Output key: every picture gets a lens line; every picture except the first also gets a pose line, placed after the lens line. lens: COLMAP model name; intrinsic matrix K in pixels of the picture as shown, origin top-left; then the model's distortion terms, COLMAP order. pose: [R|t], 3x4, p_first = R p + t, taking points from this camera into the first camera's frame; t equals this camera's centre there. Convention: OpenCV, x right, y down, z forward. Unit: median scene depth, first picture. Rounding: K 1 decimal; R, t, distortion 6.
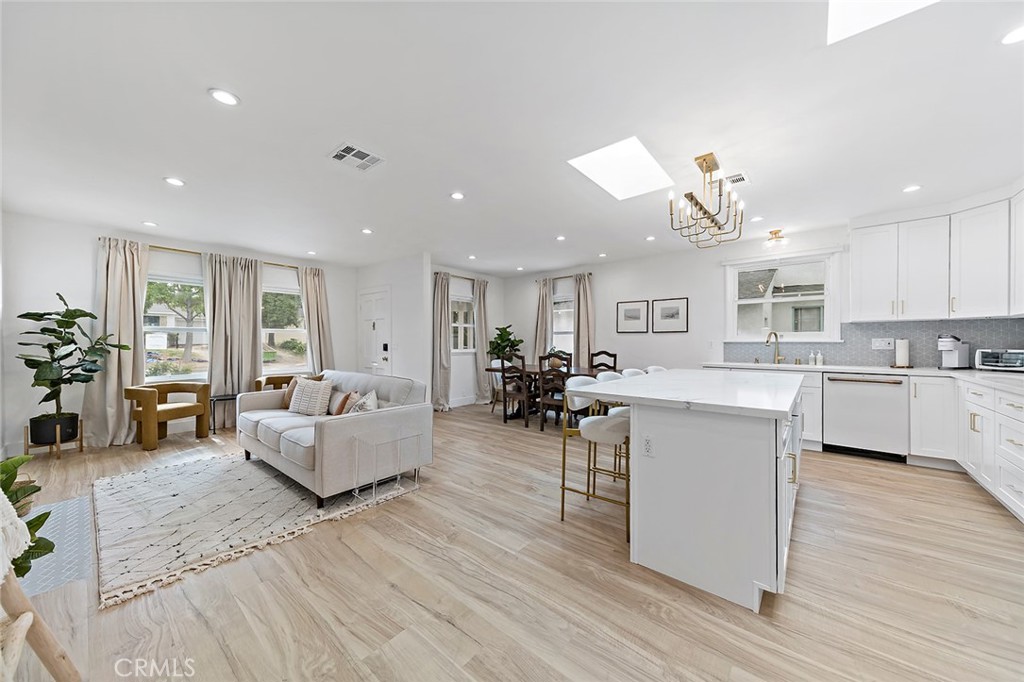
lens RADIAL K [[373.8, 0, 508.5], [0, 373.8, 339.8], [0, 0, 1]] dist [0.008383, -0.000073]
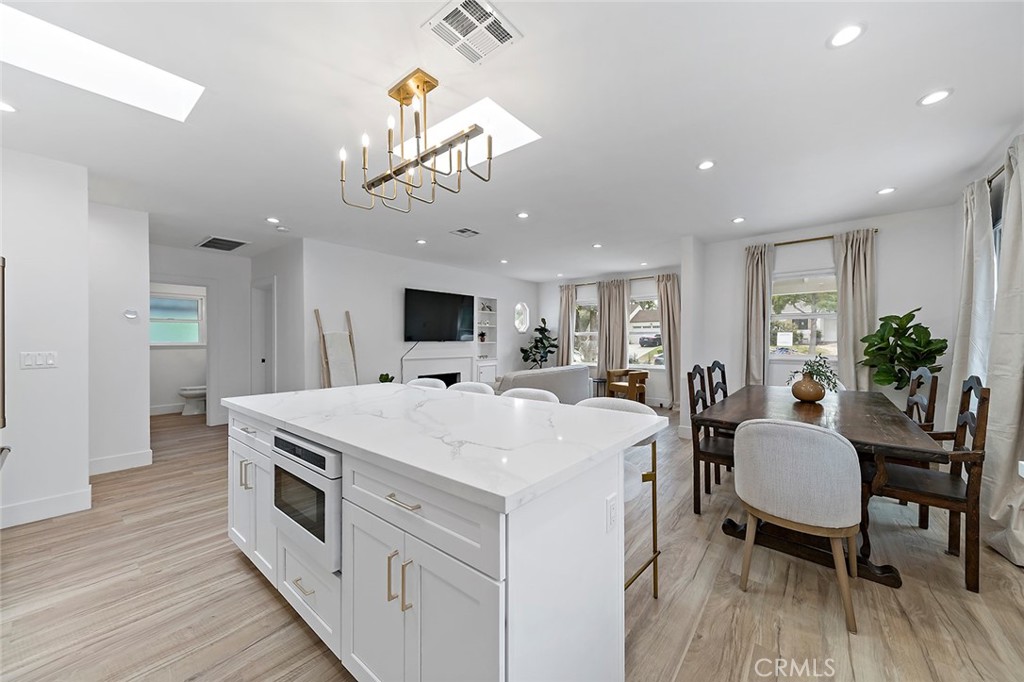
lens RADIAL K [[373.8, 0, 518.1], [0, 373.8, 341.8], [0, 0, 1]] dist [0.008383, -0.000073]
pose [[0.011505, 0.003513, -0.999928, 0.784477], [0.011128, 0.999931, 0.003641, -0.001850], [0.999872, -0.011169, 0.011465, 0.761907]]
